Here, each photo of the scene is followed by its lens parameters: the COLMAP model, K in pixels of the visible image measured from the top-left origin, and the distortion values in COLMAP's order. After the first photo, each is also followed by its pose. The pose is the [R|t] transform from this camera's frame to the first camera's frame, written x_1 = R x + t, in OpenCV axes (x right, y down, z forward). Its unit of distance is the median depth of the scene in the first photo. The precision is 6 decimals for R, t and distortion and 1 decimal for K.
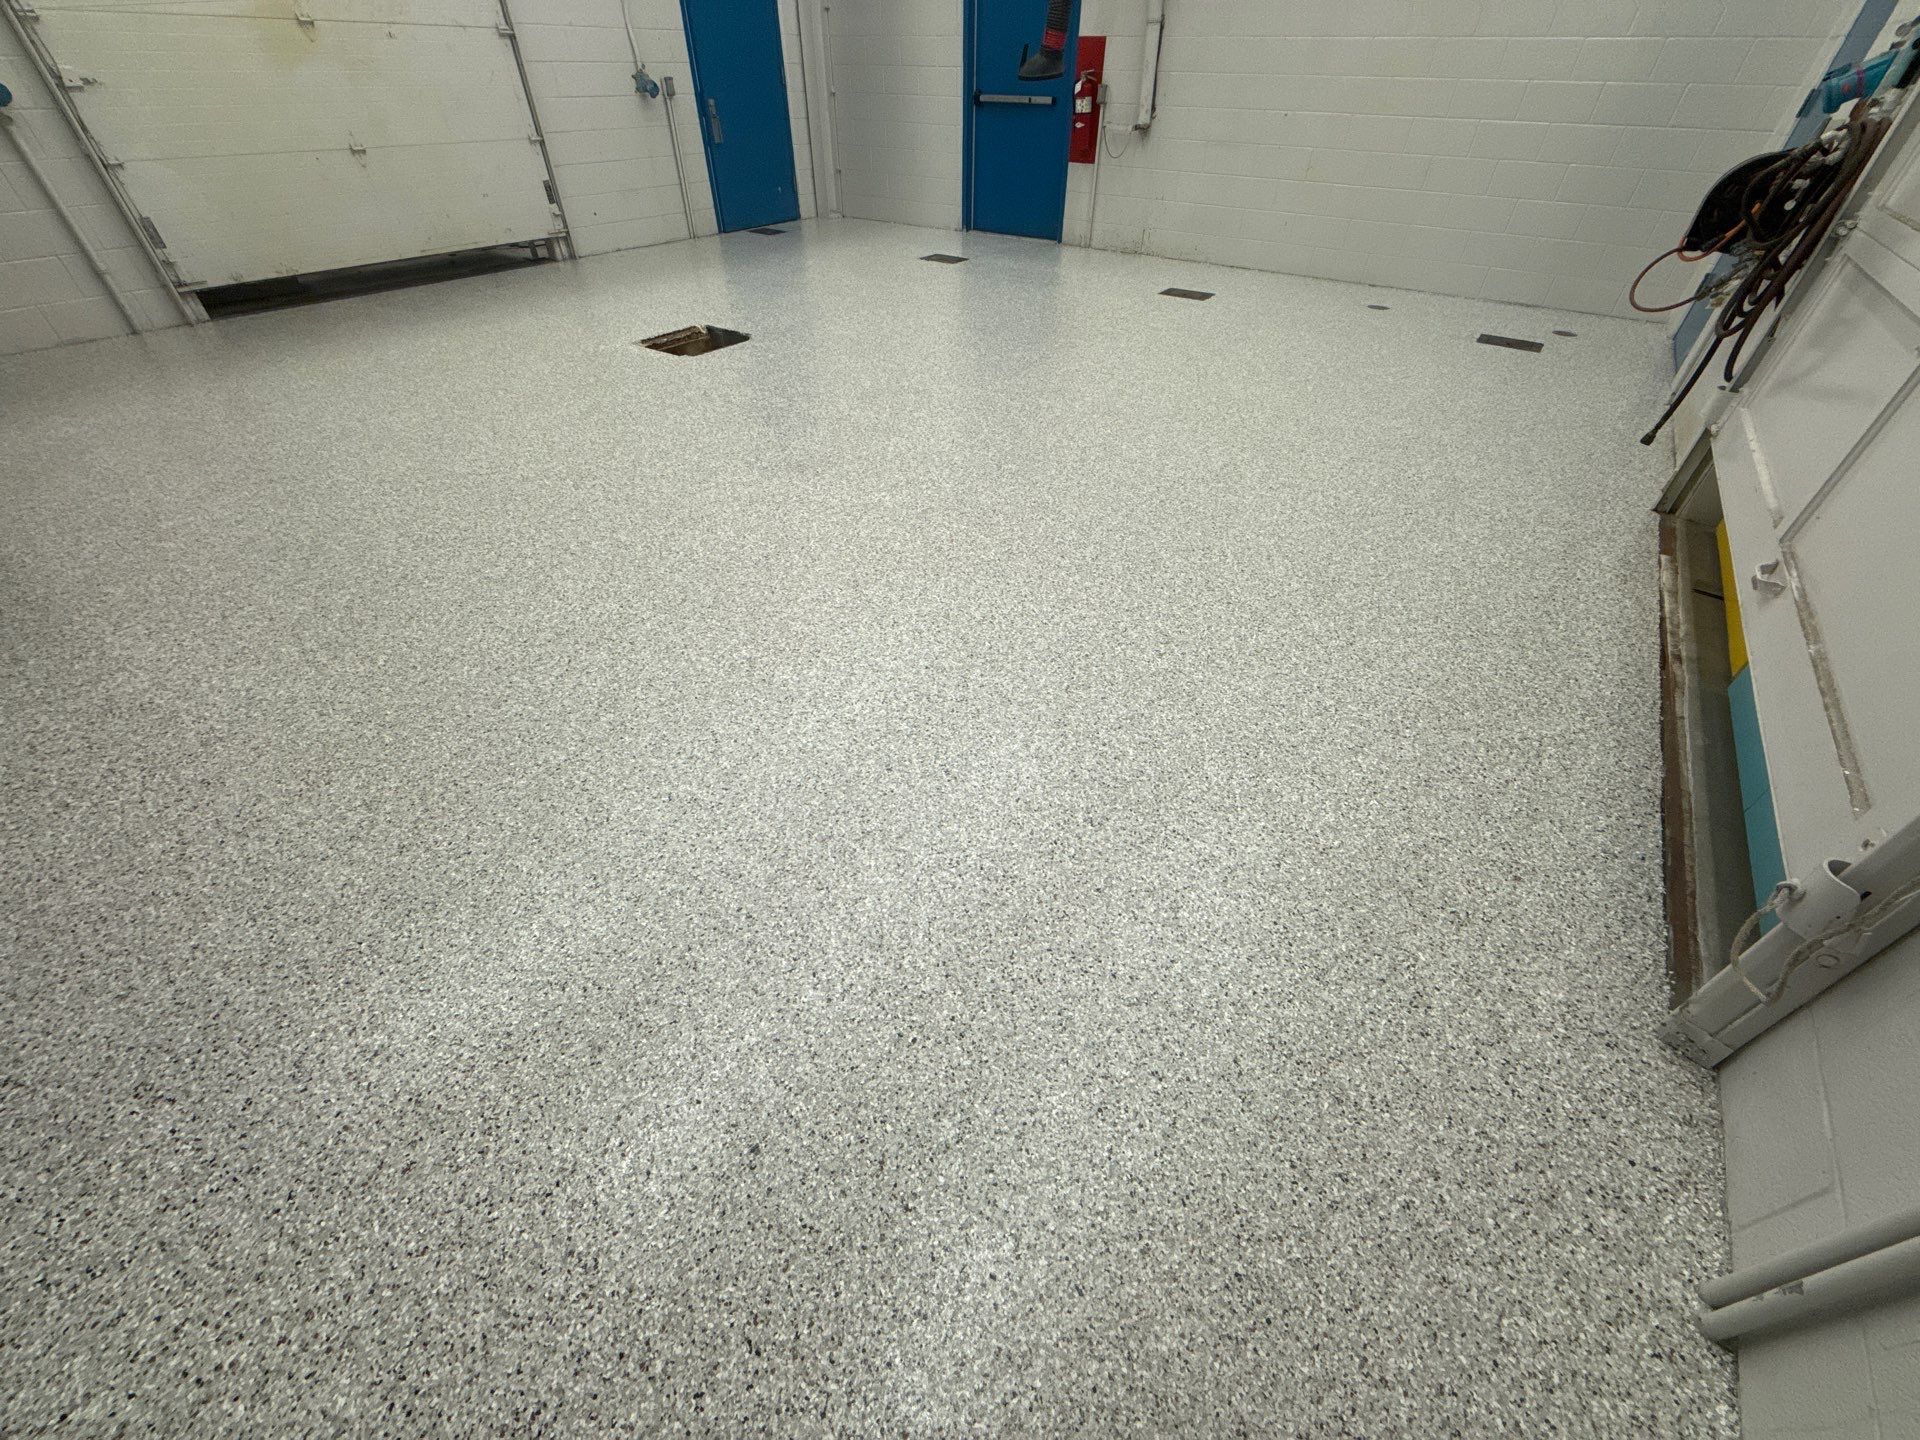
lens RADIAL K [[754.0, 0, 963.3], [0, 754.0, 710.0], [0, 0, 1]] dist [0.000398, -0.000553]
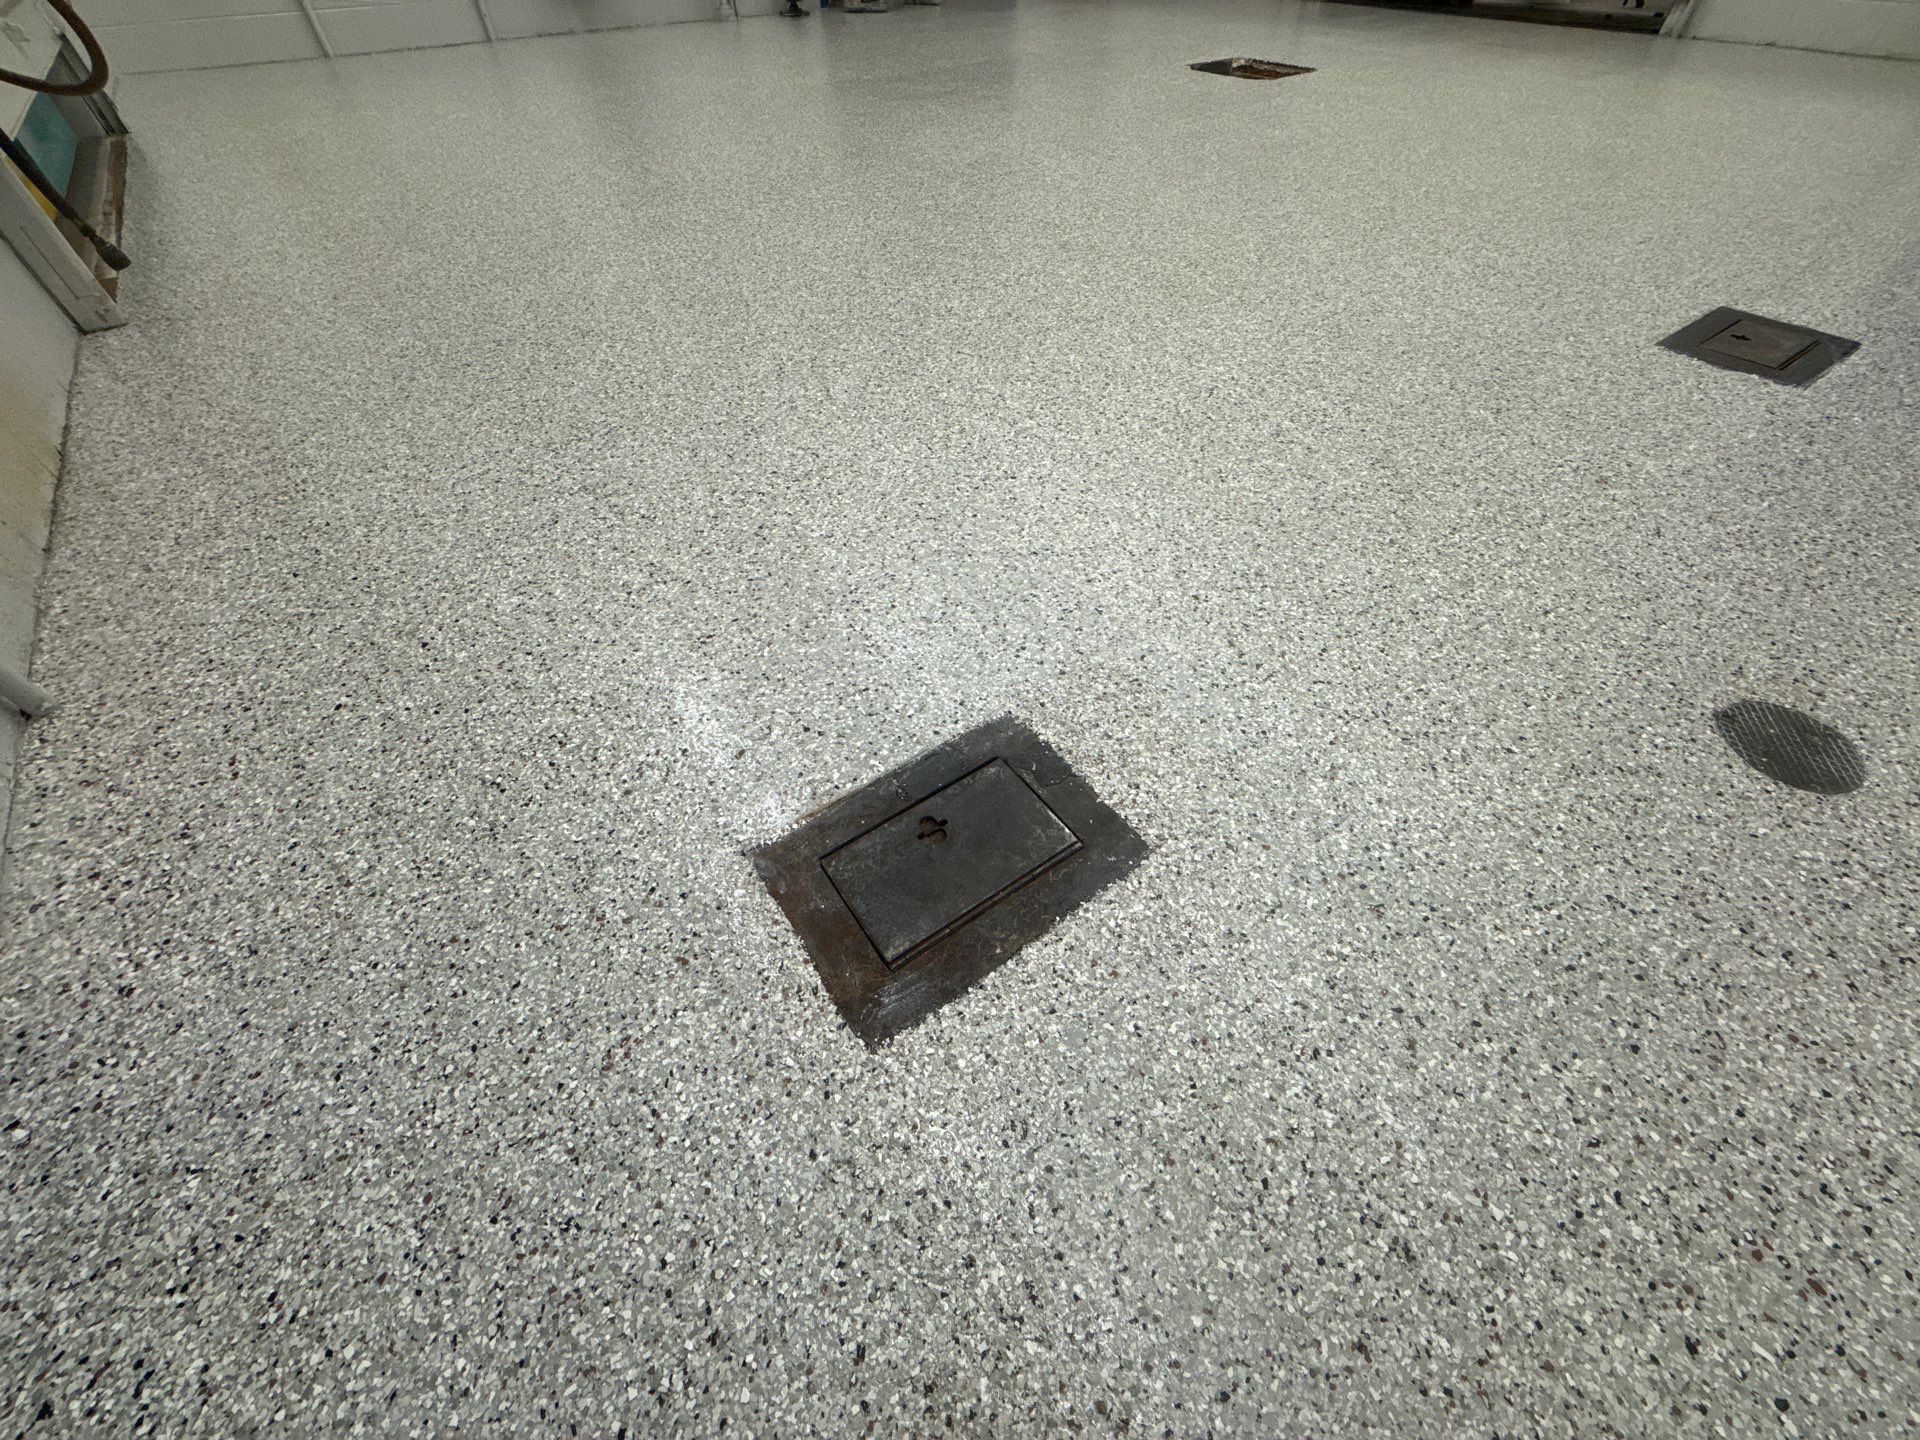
lens RADIAL K [[754.0, 0, 967.6], [0, 754.0, 716.0], [0, 0, 1]] dist [0.000398, -0.000553]
pose [[-0.321260, 0.700536, -0.637214, 0.872536], [-0.609879, 0.361710, 0.705133, -0.667685], [0.724458, 0.615155, 0.311039, 1.002686]]
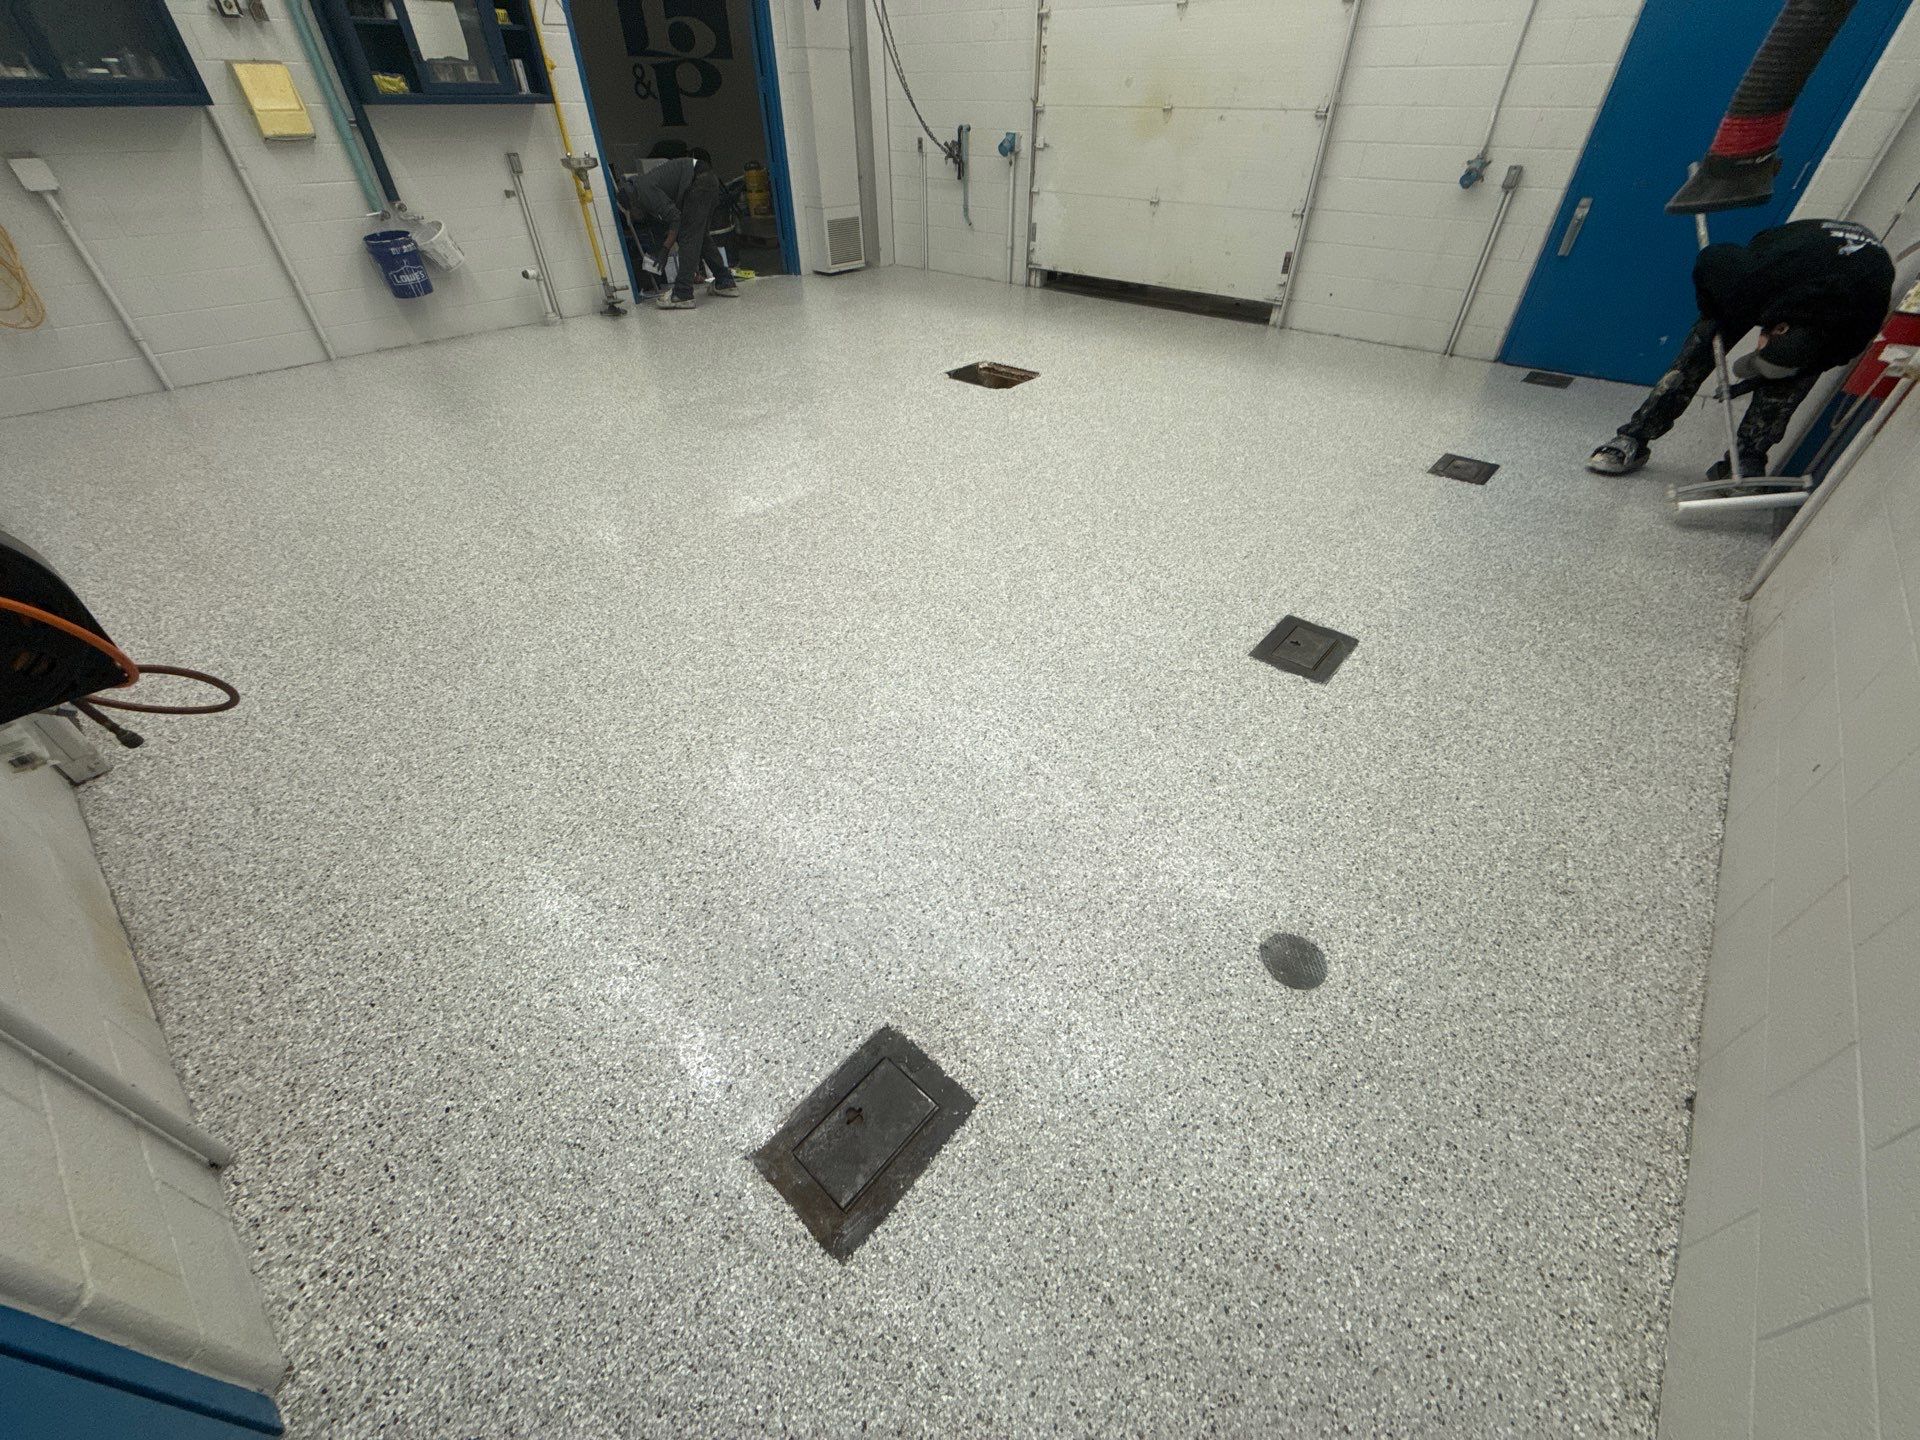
lens RADIAL K [[754.0, 0, 963.5], [0, 754.0, 714.8], [0, 0, 1]] dist [0.000398, -0.000553]
pose [[-0.096489, 0.620782, -0.778023, 0.917752], [-0.651193, 0.551791, 0.521032, -0.817684], [0.752753, 0.556917, 0.351007, 0.895778]]
